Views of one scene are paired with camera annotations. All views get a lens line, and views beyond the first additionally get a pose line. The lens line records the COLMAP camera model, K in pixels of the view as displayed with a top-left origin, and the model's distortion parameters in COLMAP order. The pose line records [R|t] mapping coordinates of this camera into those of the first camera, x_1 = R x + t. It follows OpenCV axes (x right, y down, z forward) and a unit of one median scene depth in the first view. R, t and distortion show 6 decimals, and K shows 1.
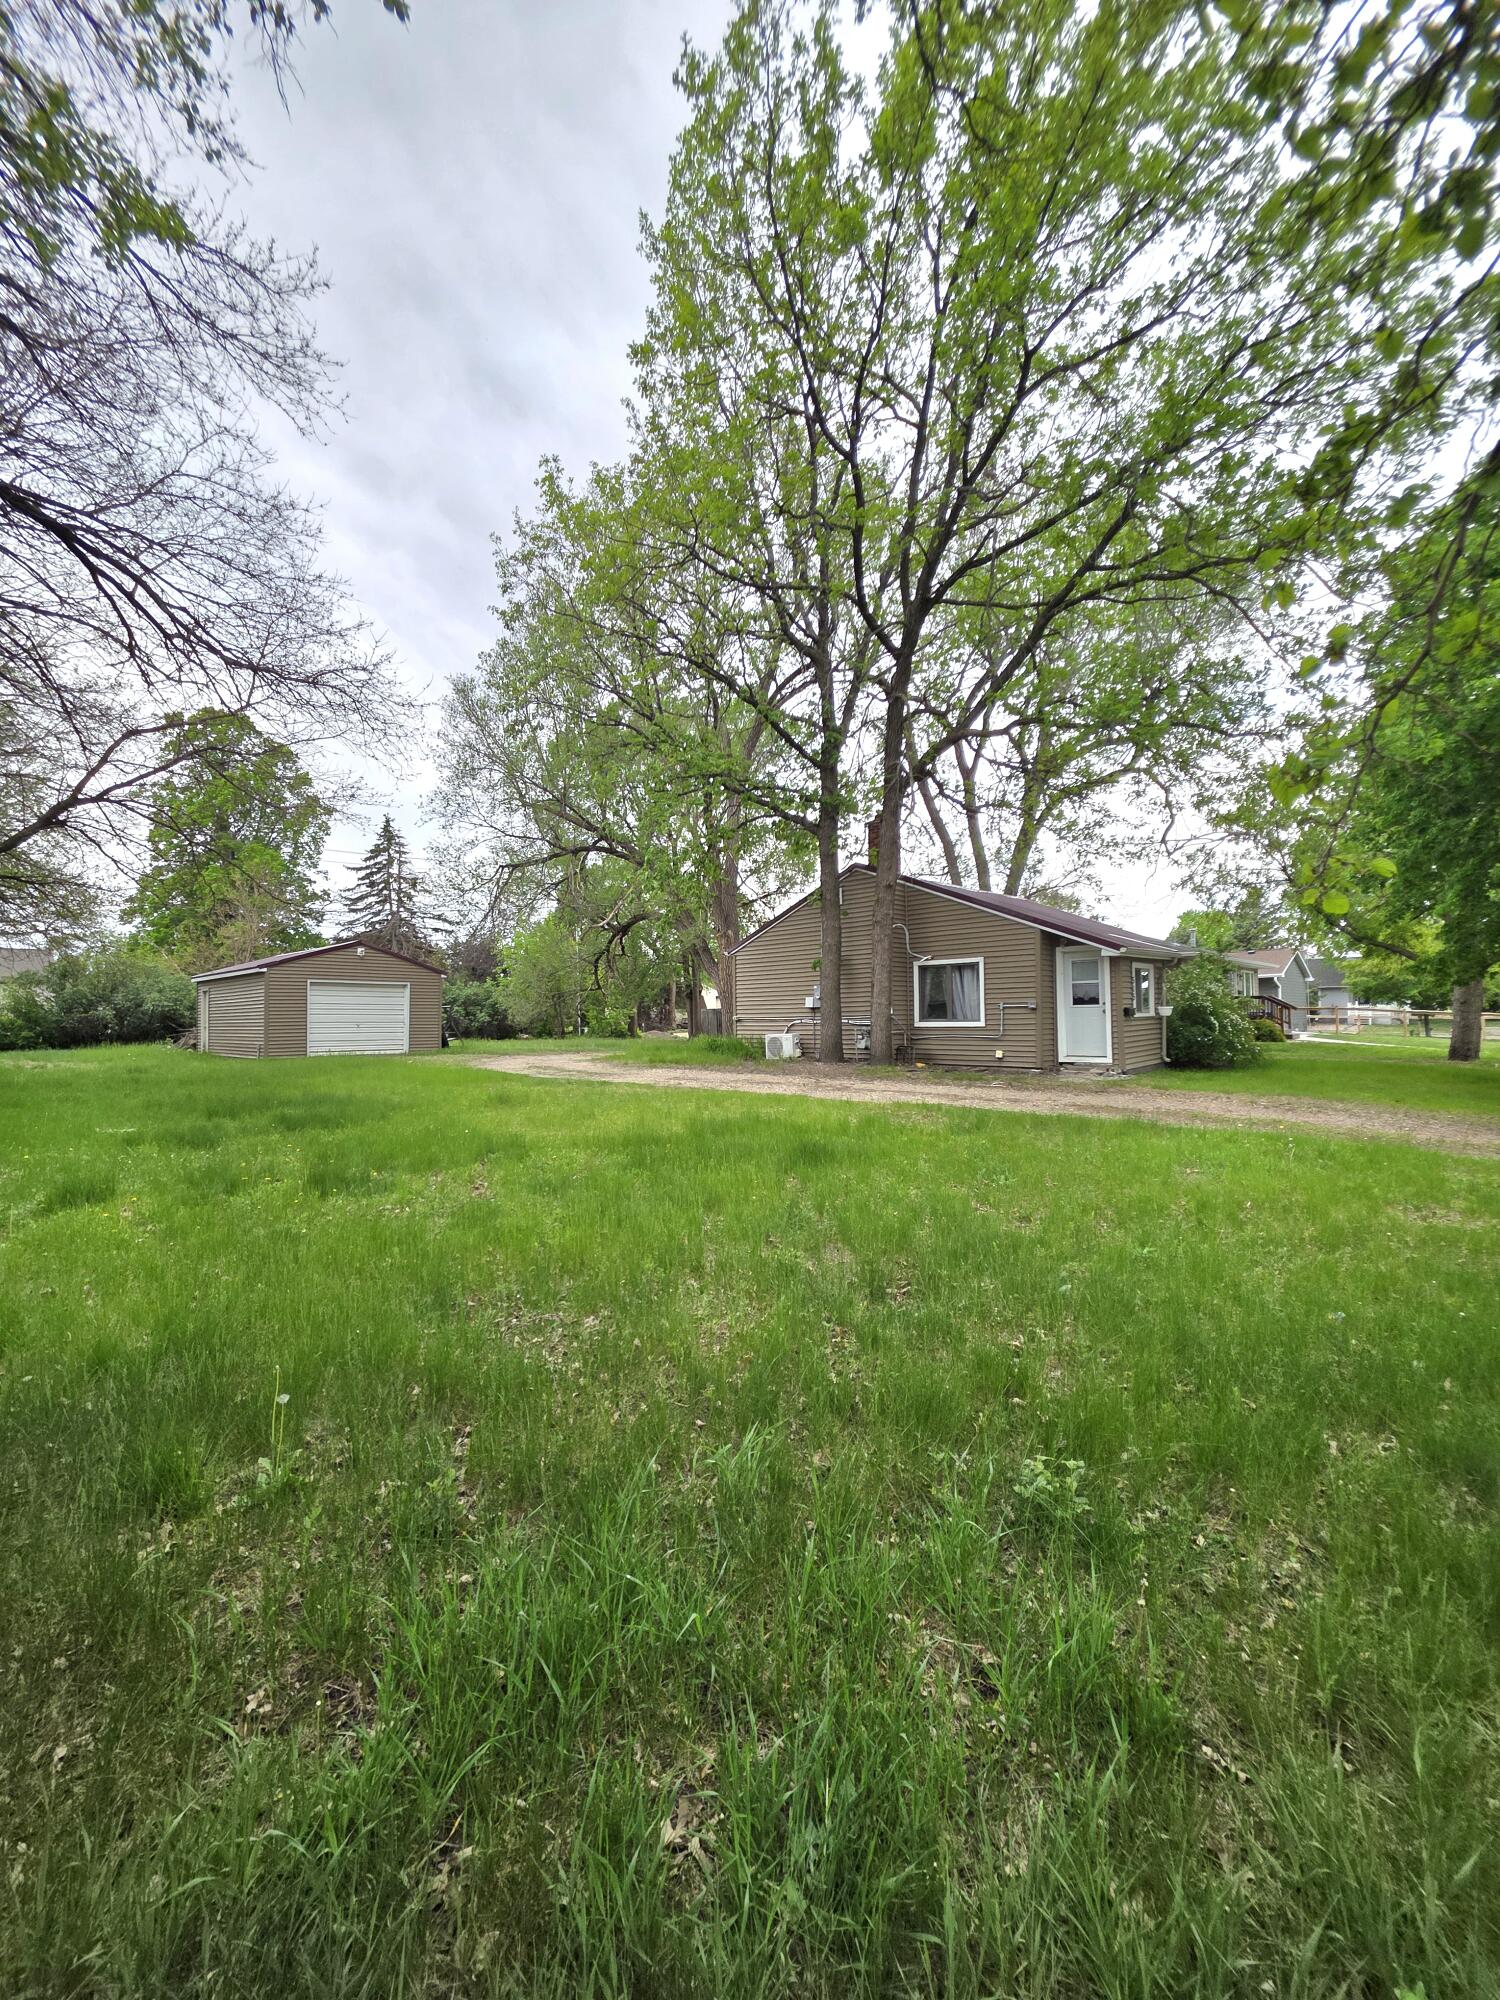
lens RADIAL K [[795.8, 0, 747.2], [0, 795.8, 1004.0], [0, 0, 1]] dist [0.003855, -0.000210]
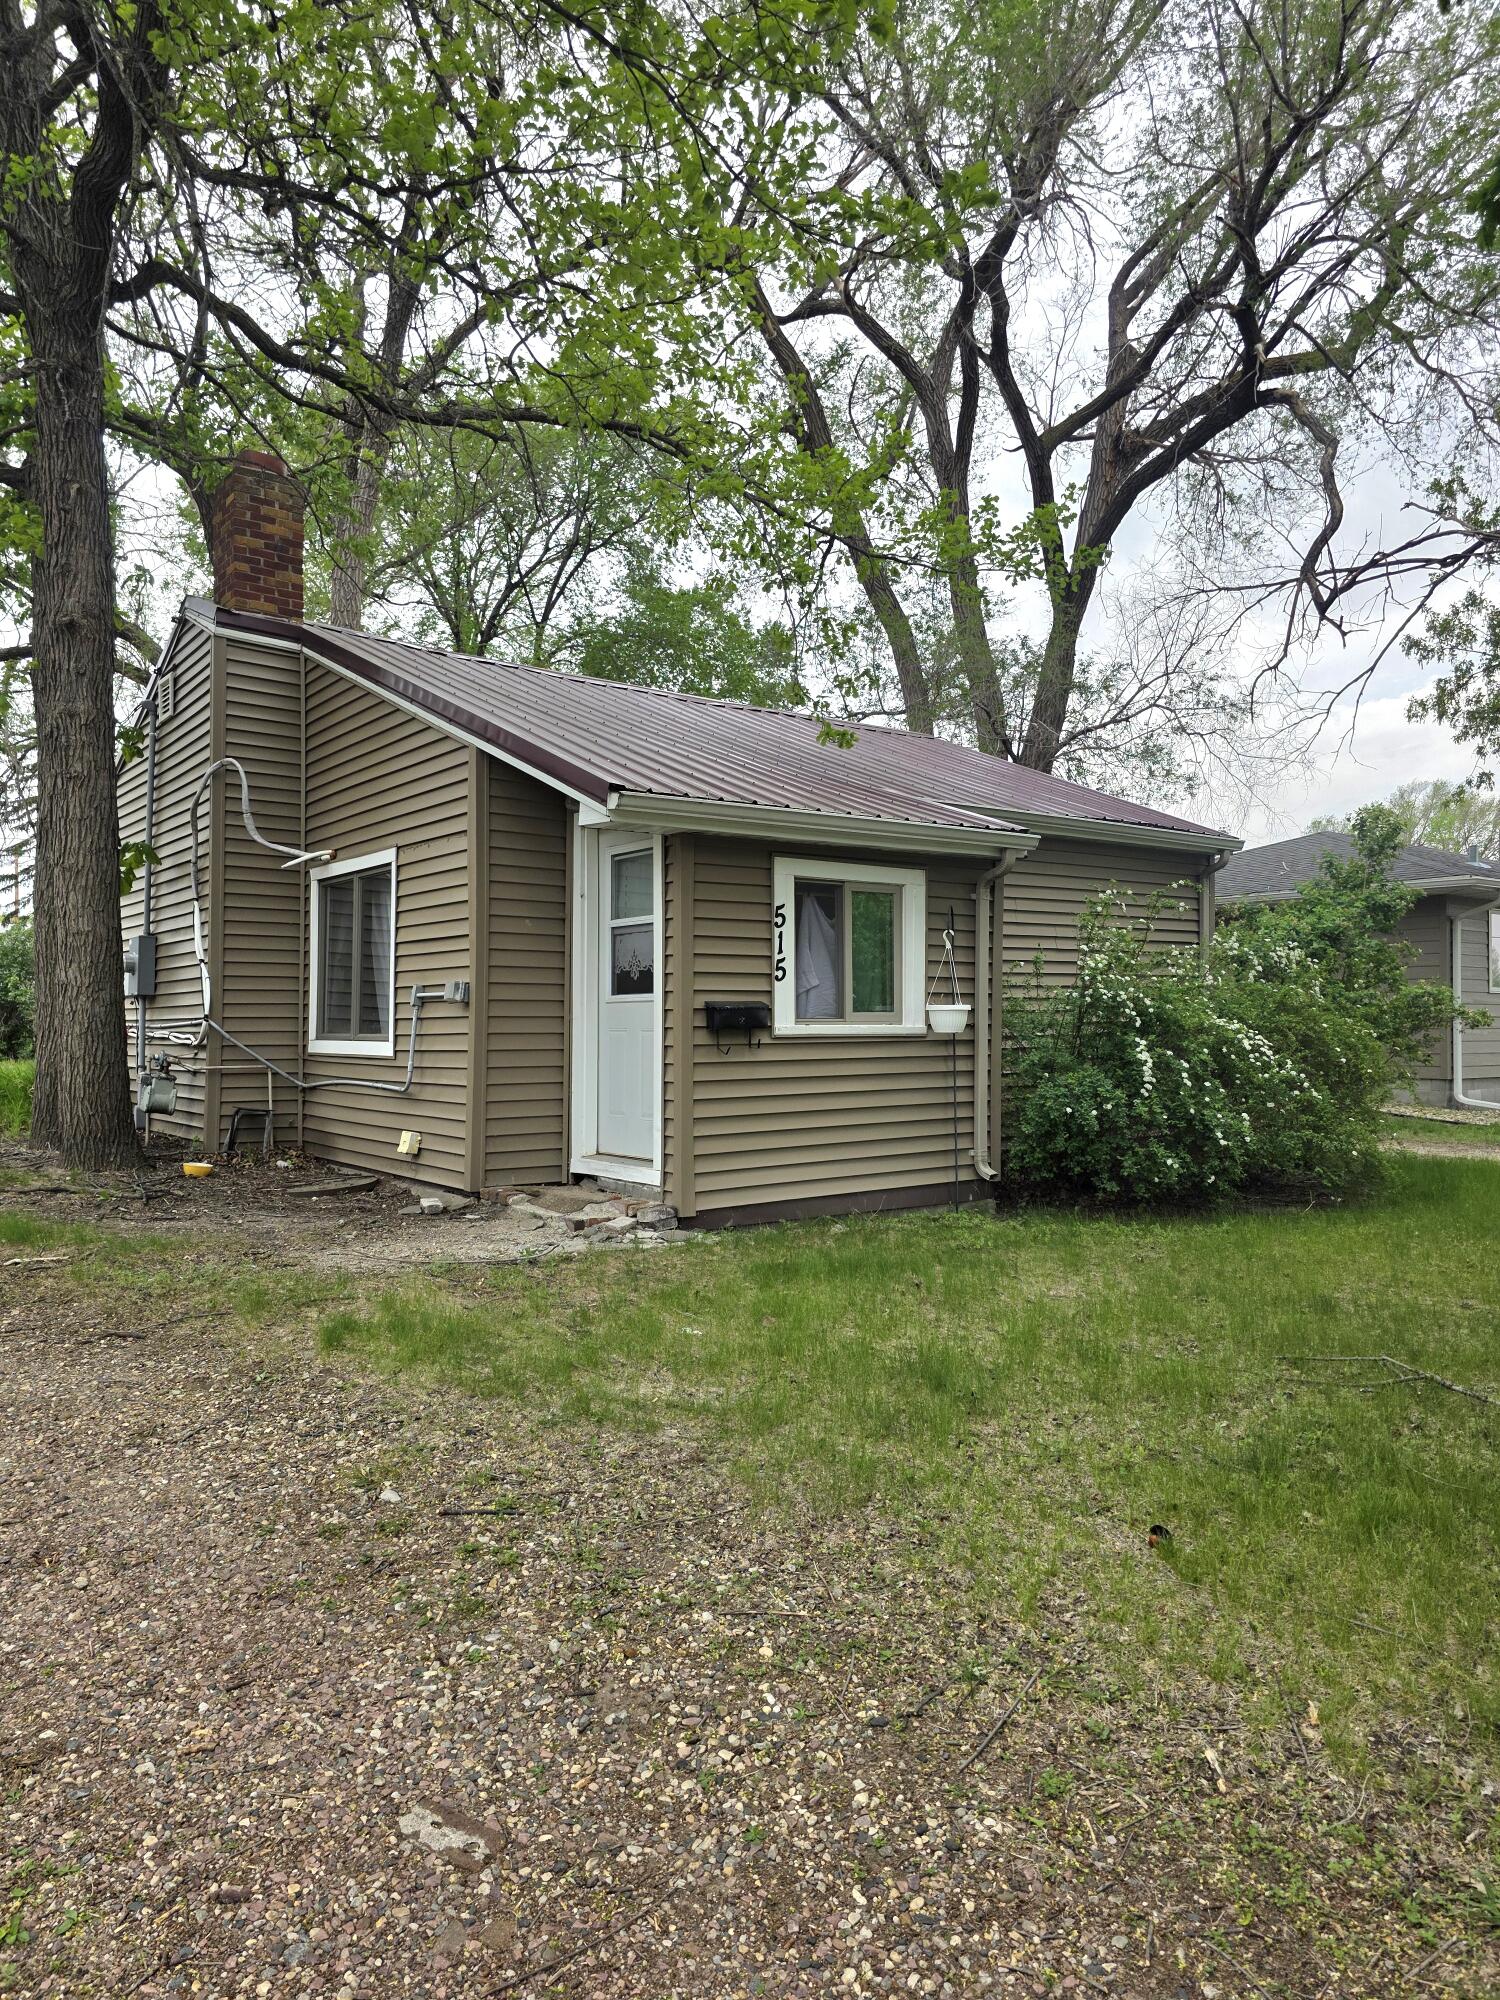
lens RADIAL K [[1378.0, 0, 751.2], [0, 1378.0, 1003.7], [0, 0, 1]] dist [0.001597, 0.000052]
pose [[0.990266, 0.010852, -0.138765, 0.519065], [-0.009948, 0.999925, 0.007209, 0.000433], [0.138832, -0.005759, 0.990299, 0.450271]]
